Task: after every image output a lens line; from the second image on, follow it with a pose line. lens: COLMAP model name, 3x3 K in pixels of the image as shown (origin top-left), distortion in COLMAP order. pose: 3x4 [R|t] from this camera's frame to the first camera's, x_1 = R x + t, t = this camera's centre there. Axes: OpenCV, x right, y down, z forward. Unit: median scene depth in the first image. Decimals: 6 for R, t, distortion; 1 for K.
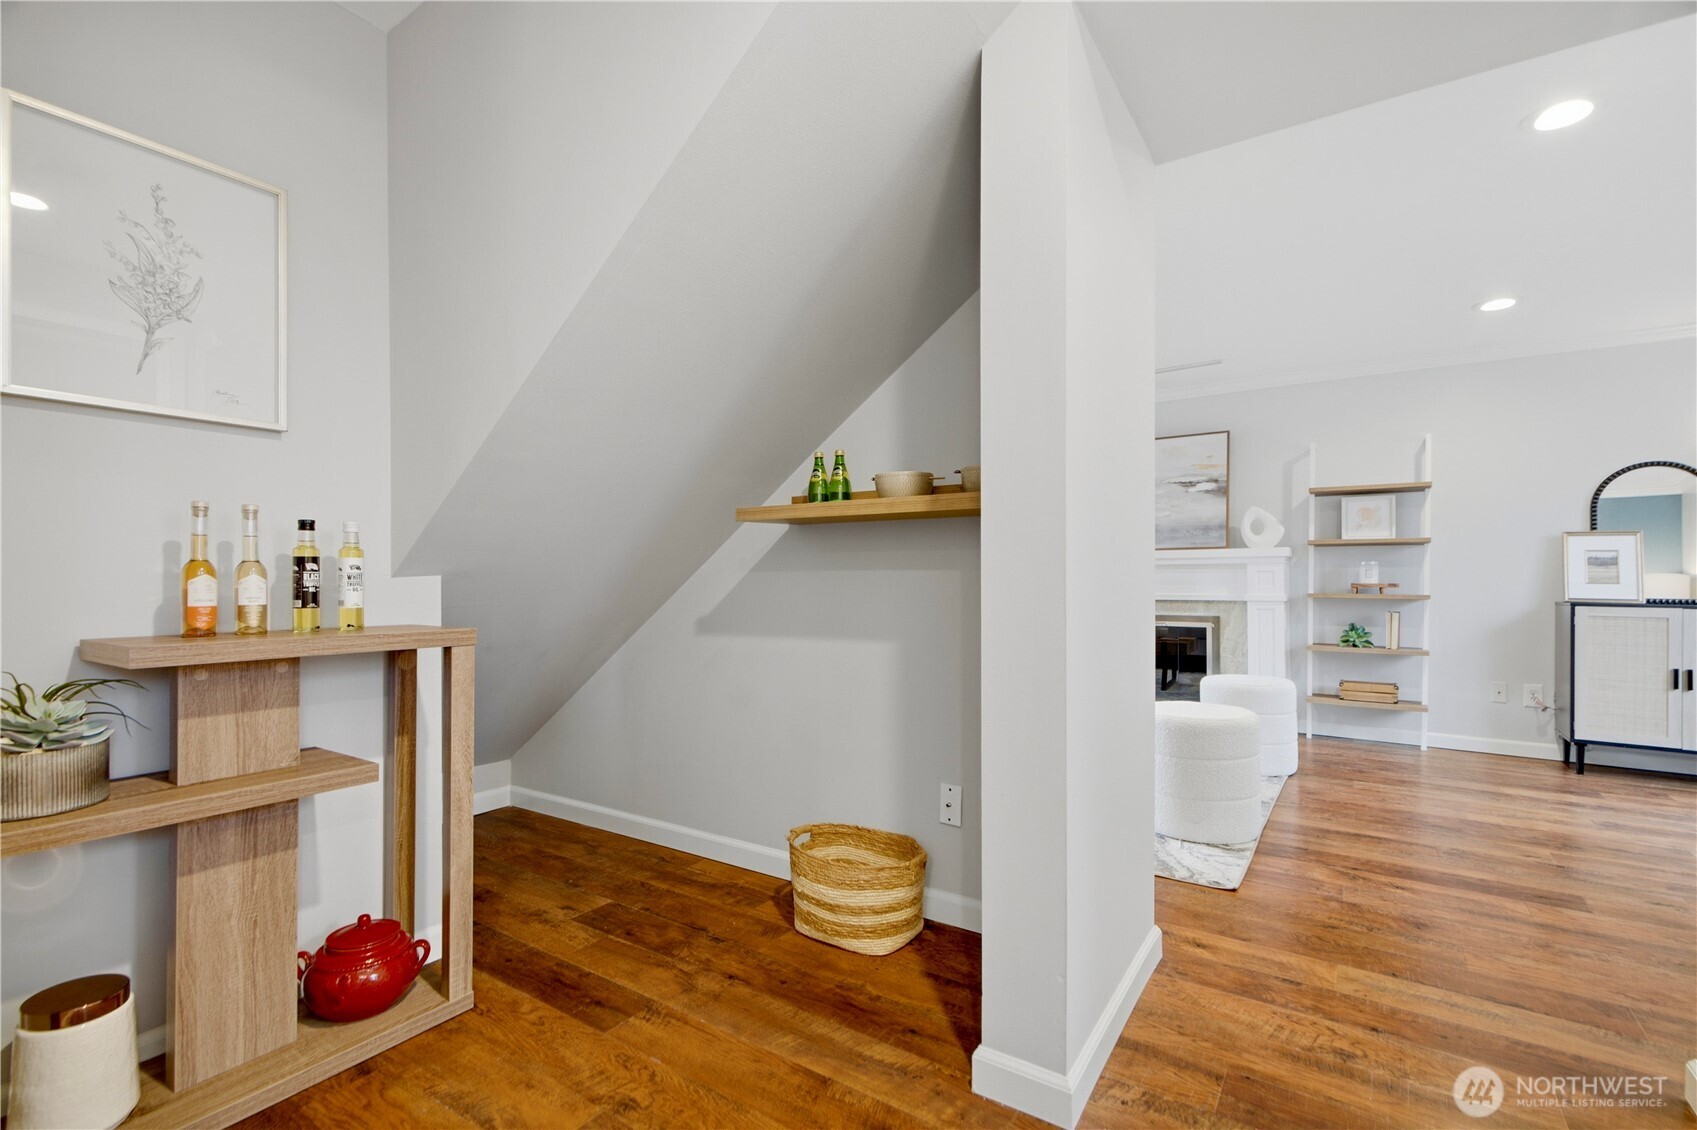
lens RADIAL K [[780.3, 0, 848.3], [0, 780.3, 575.9], [0, 0, 1]] dist [0.003673, 0.000449]
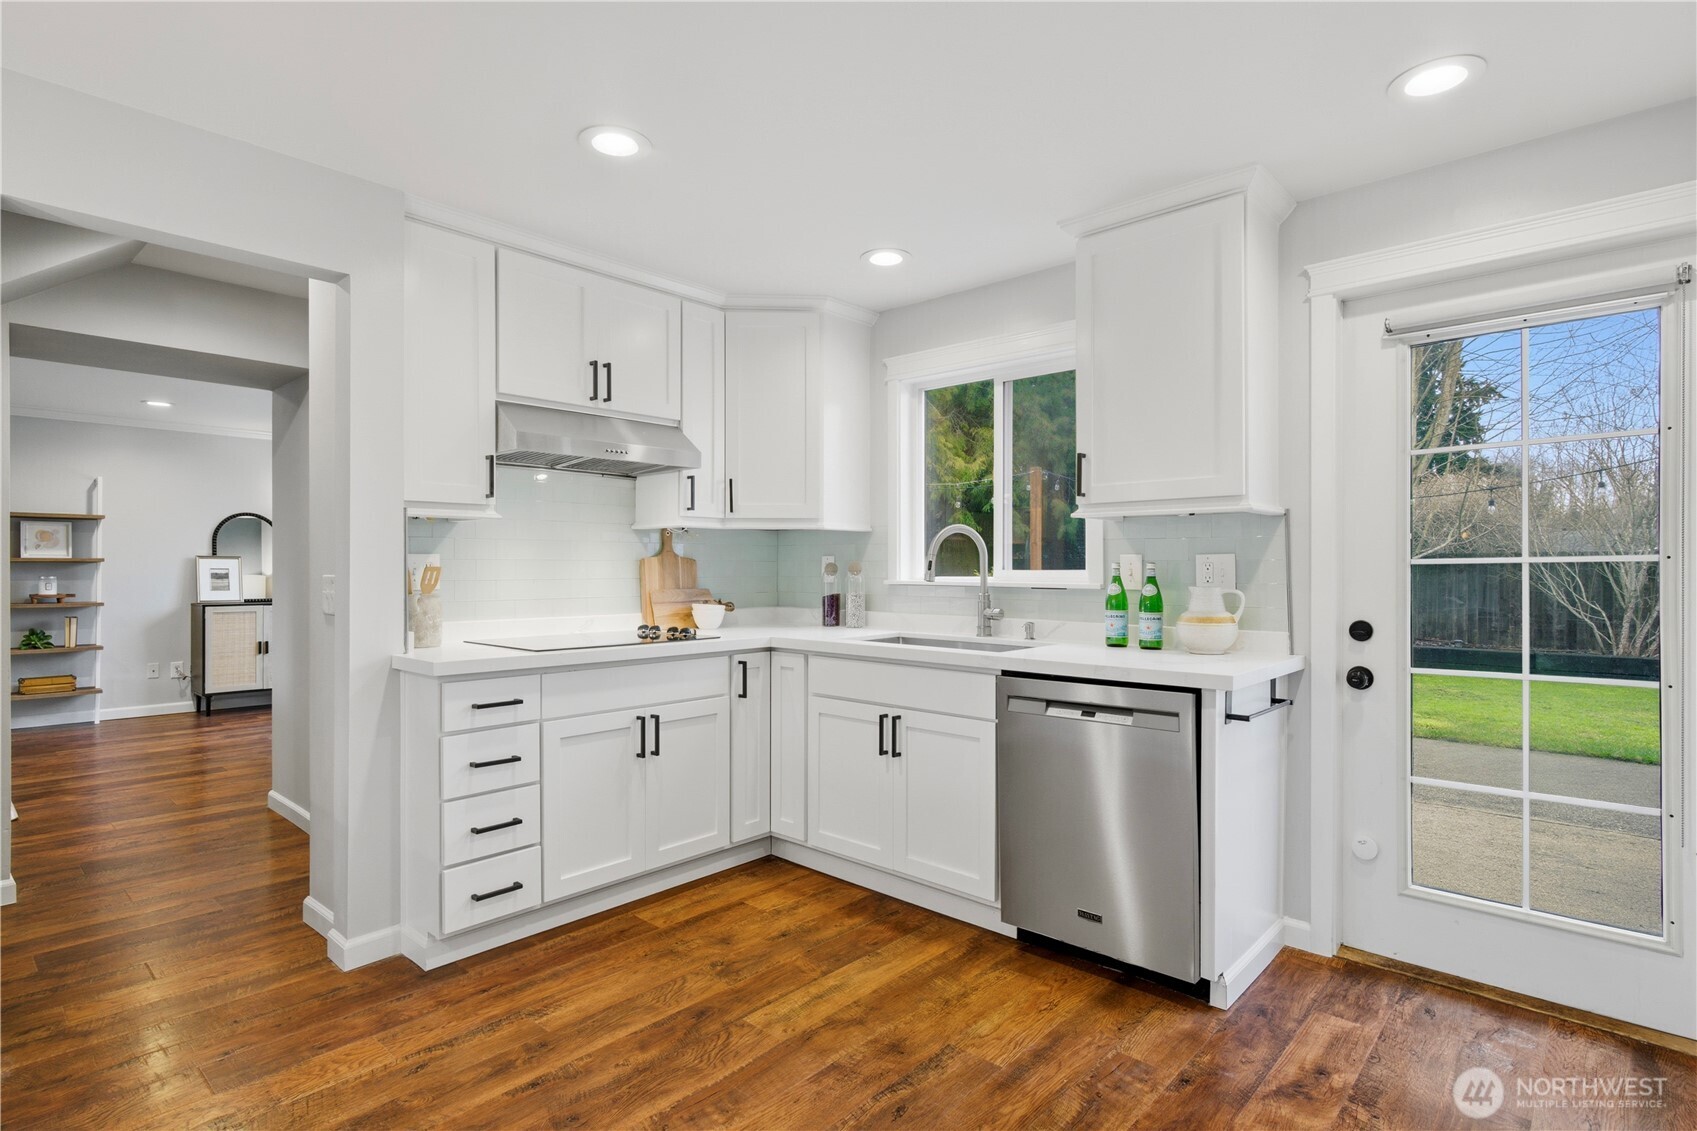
lens RADIAL K [[862.3, 0, 849.3], [0, 862.3, 575.8], [0, 0, 1]] dist [0.004467, -0.000245]
pose [[0.155526, -0.019193, 0.987645, -0.476975], [-0.001816, 0.999804, 0.019716, -0.050226], [-0.987830, -0.004860, 0.155460, -0.443701]]
